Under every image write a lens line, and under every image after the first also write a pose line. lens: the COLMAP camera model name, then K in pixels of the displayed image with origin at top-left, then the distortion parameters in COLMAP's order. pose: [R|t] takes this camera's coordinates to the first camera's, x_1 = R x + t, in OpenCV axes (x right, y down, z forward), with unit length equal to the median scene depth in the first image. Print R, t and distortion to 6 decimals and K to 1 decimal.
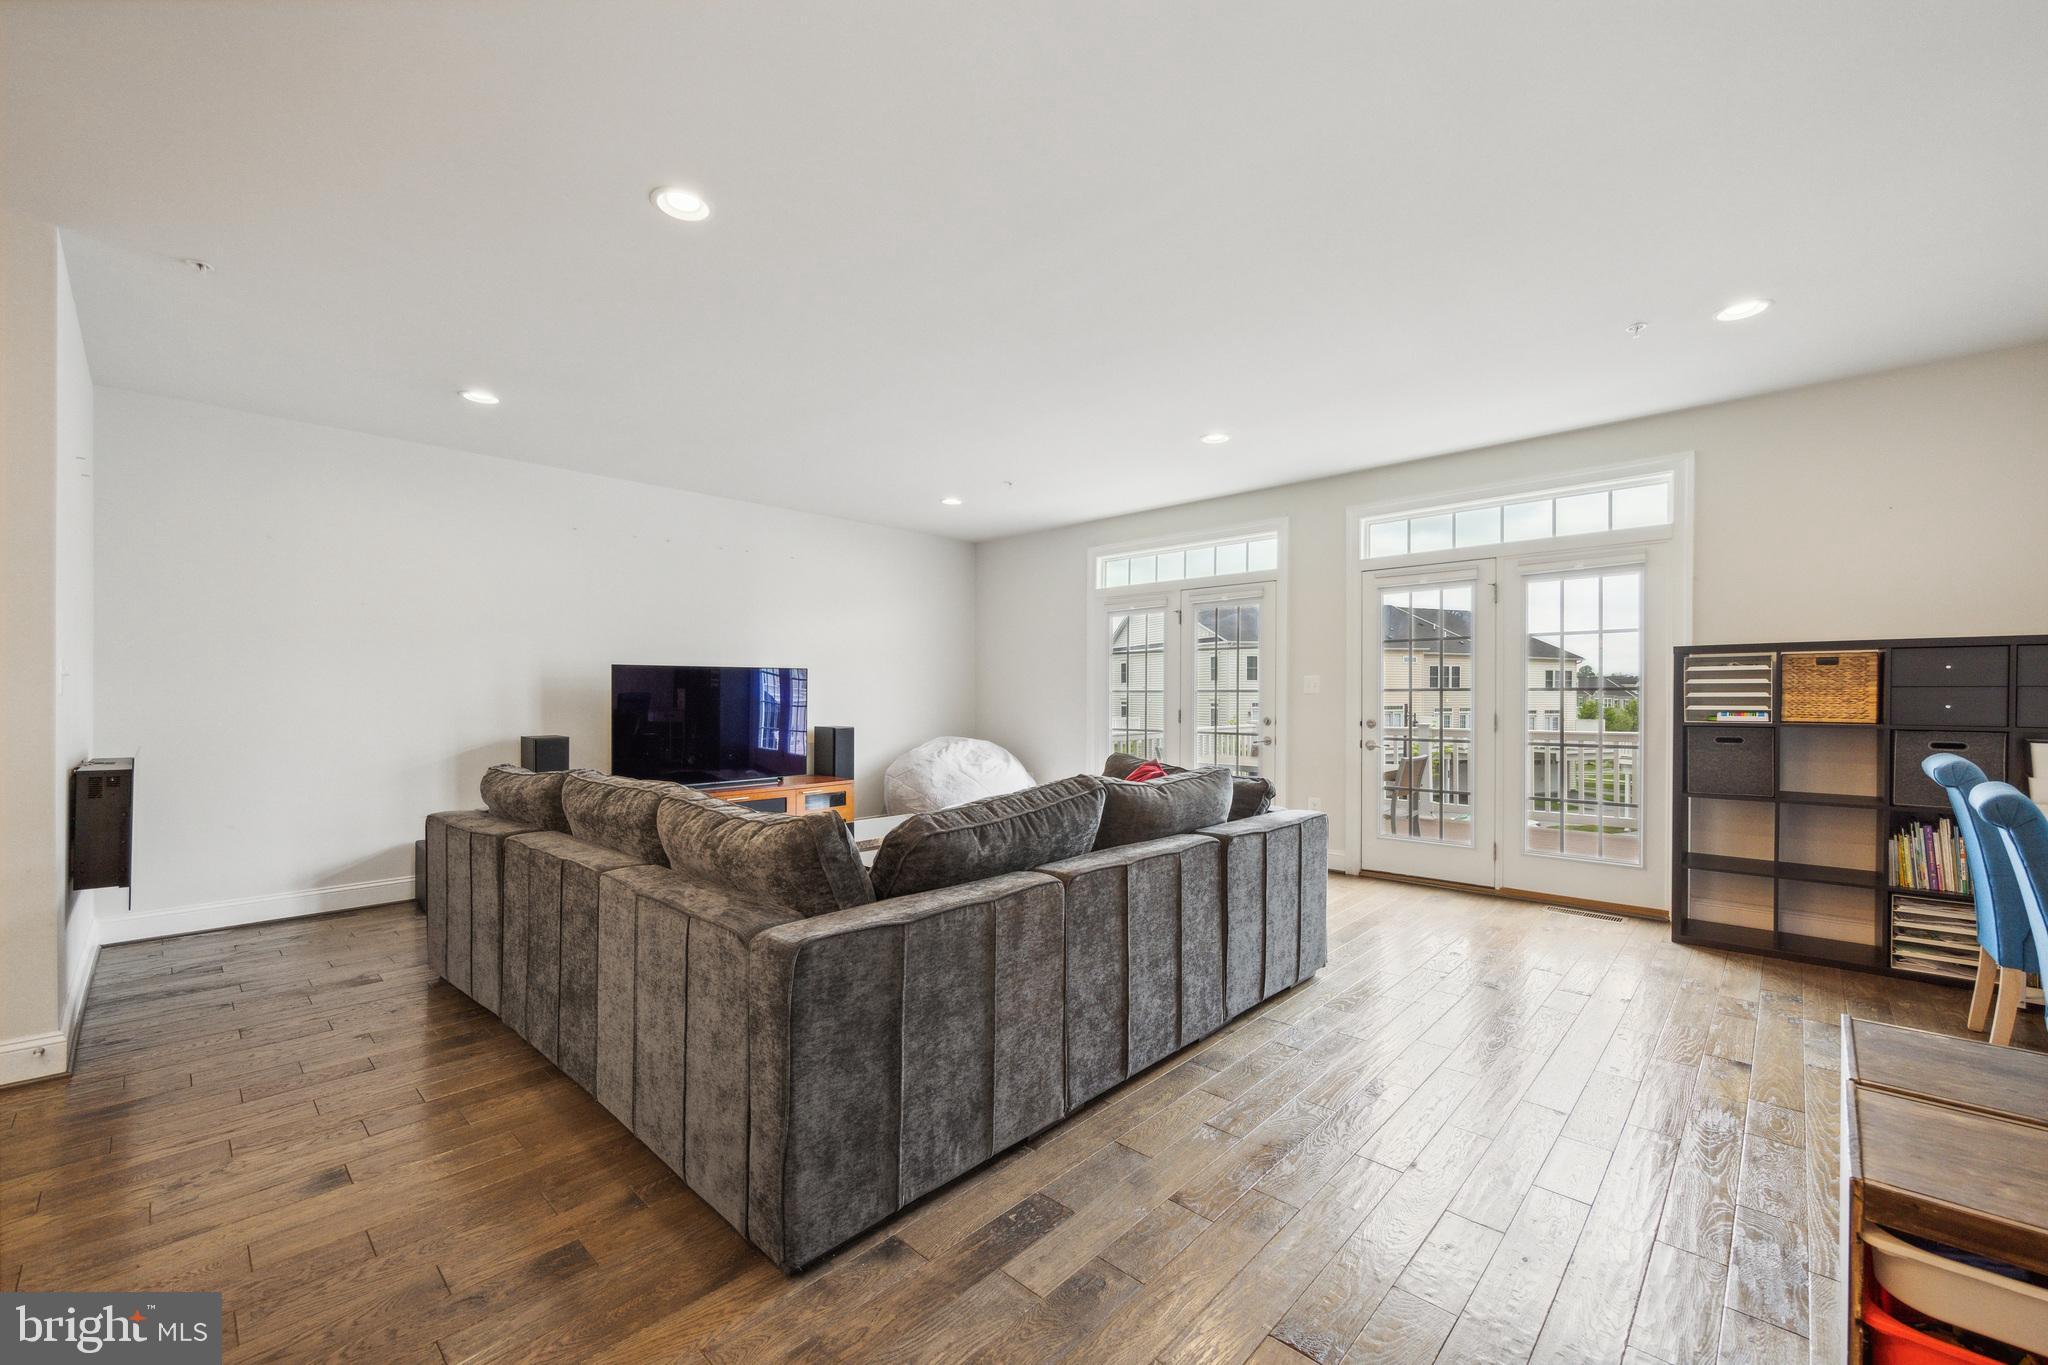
lens RADIAL K [[825.1, 0, 1024.0], [0, 825.1, 691.8], [0, 0, 1]] dist [-0.001174, -0.000162]
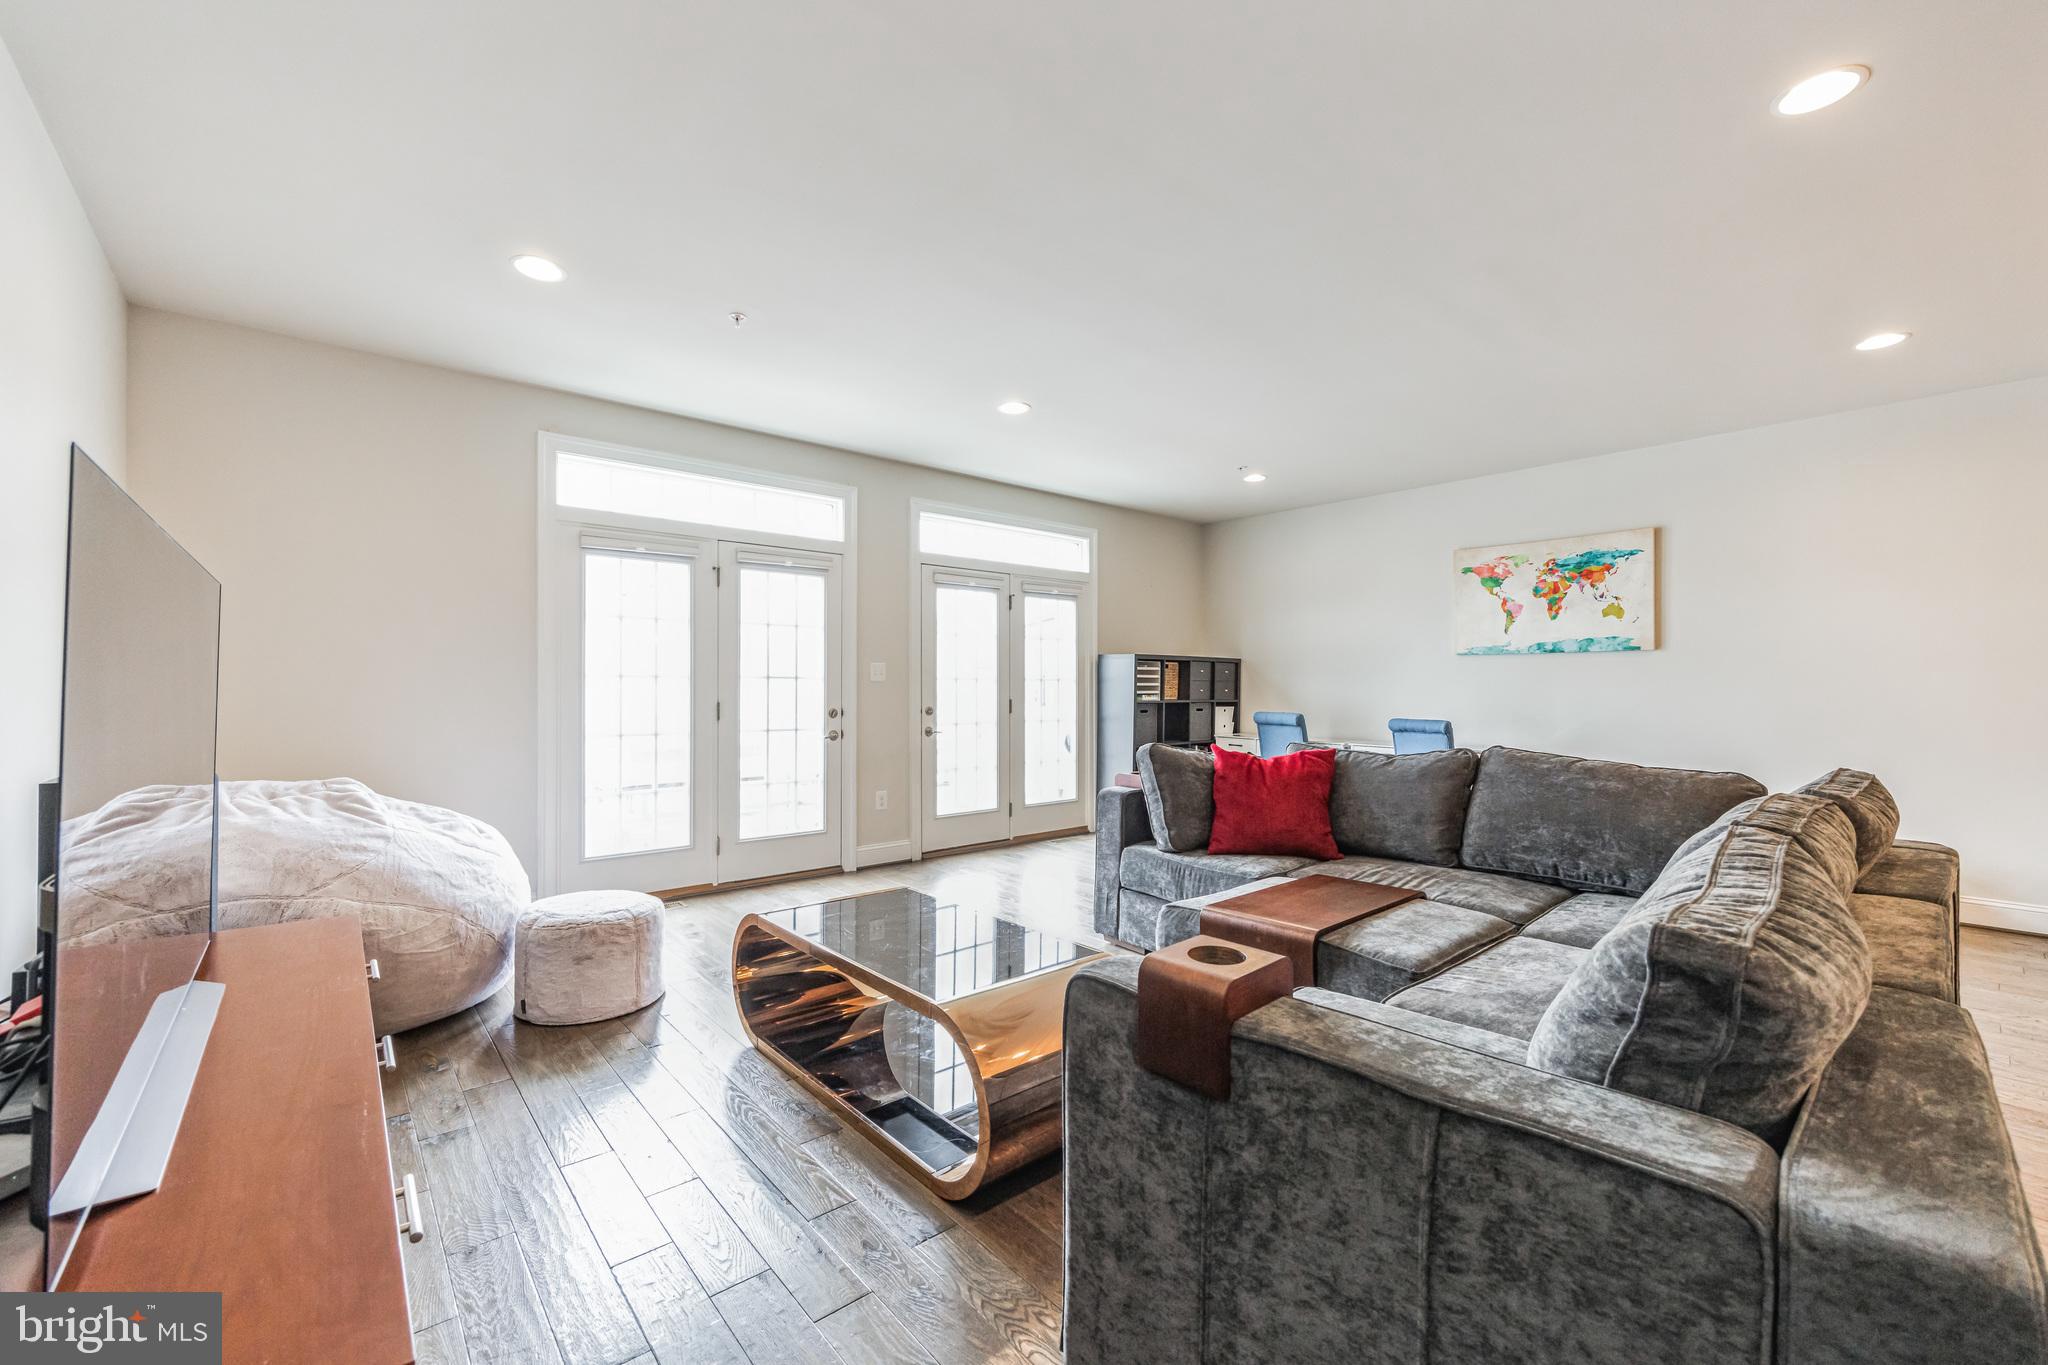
lens RADIAL K [[836.2, 0, 1021.2], [0, 836.2, 701.6], [0, 0, 1]] dist [-0.000904, -0.000016]
pose [[0.103303, -0.015553, 0.994528, -0.790661], [-0.004932, 0.999857, 0.016148, 0.012207], [-0.994638, -0.006573, 0.103212, 0.974753]]
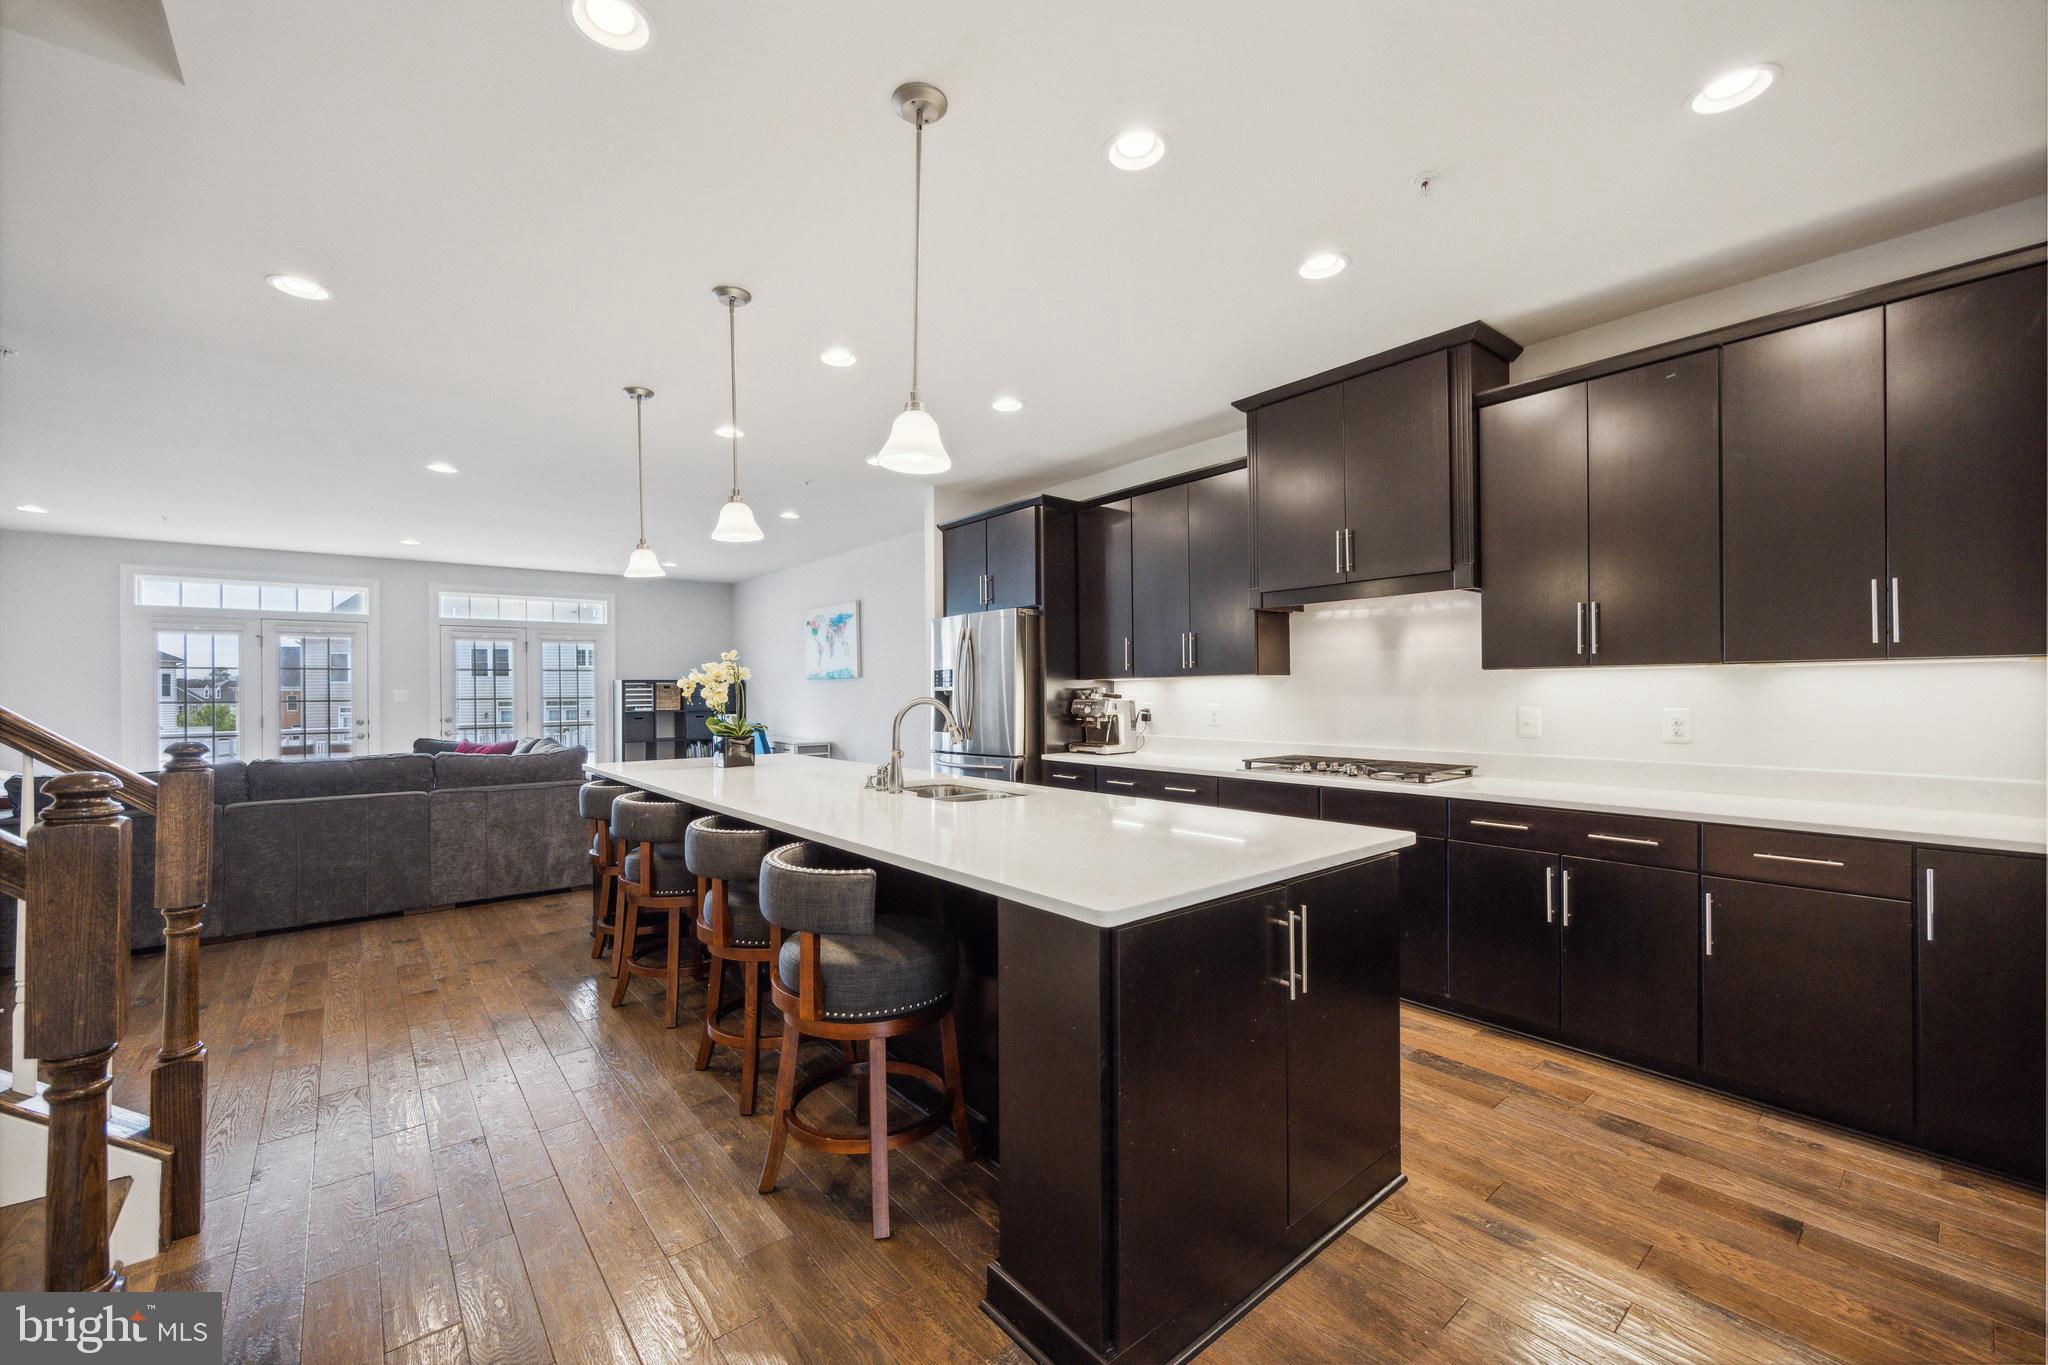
lens RADIAL K [[825.1, 0, 1024.0], [0, 825.1, 691.8], [0, 0, 1]] dist [-0.001174, -0.000162]
pose [[0.125390, -0.004251, 0.992098, -1.311502], [0.006490, 0.999973, 0.003464, -0.018862], [-0.992086, 0.006004, 0.125414, -0.409786]]
